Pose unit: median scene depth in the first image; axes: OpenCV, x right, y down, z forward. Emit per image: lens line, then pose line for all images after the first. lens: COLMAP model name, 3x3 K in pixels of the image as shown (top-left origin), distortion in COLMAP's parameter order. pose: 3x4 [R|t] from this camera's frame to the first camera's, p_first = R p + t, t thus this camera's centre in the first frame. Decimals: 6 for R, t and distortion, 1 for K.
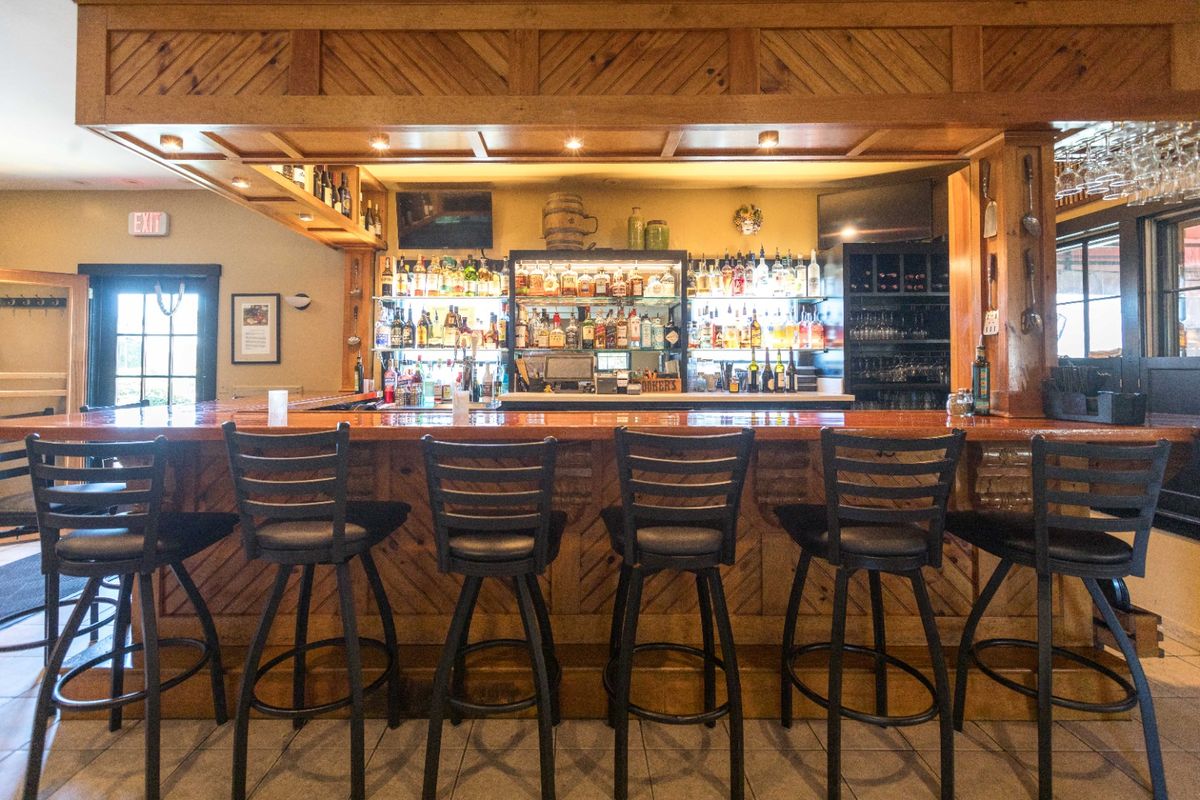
lens RADIAL K [[553.3, 0, 579.4], [0, 553.3, 350.0], [0, 0, 1]] dist [0.003402, 0.000392]
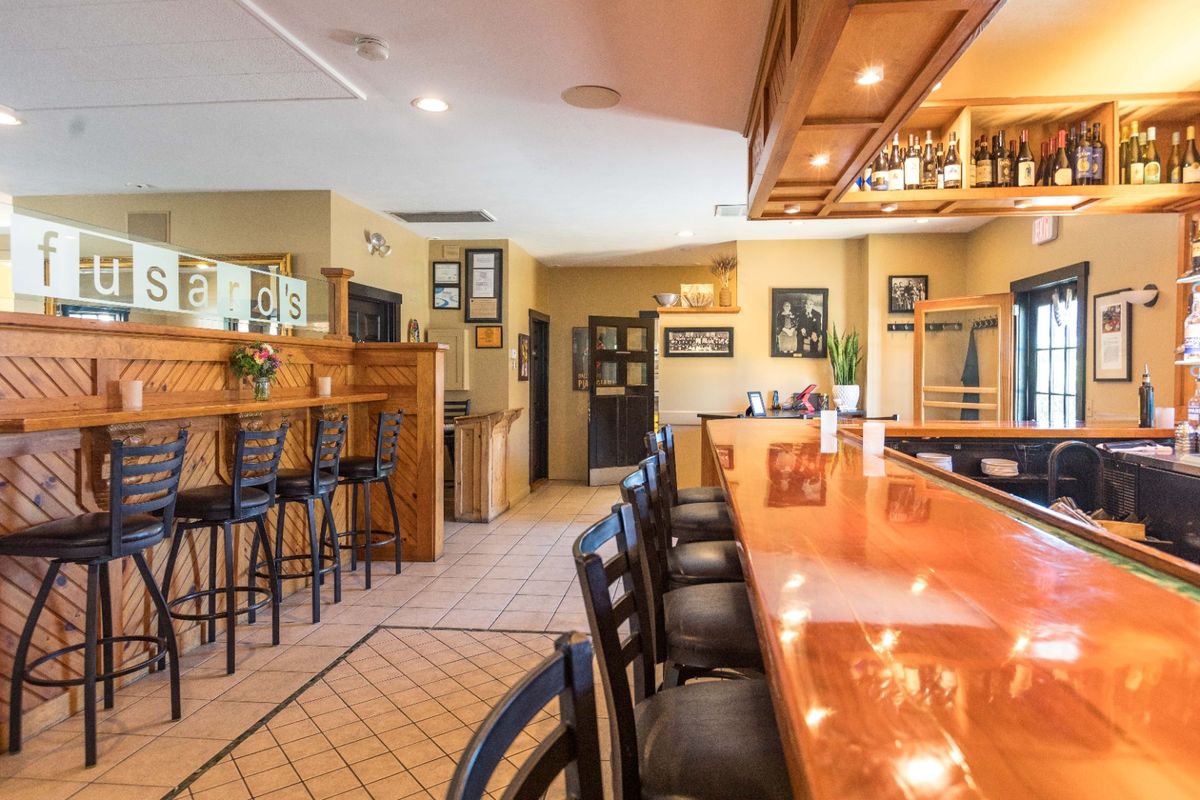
lens RADIAL K [[712.6, 0, 616.6], [0, 712.6, 381.1], [0, 0, 1]] dist [-0.003130, -0.002694]
pose [[-0.104528, 0.012675, -0.994441, 0.511706], [0.029056, 0.999531, 0.009686, -0.006082], [0.994097, -0.027882, -0.104847, 0.428520]]
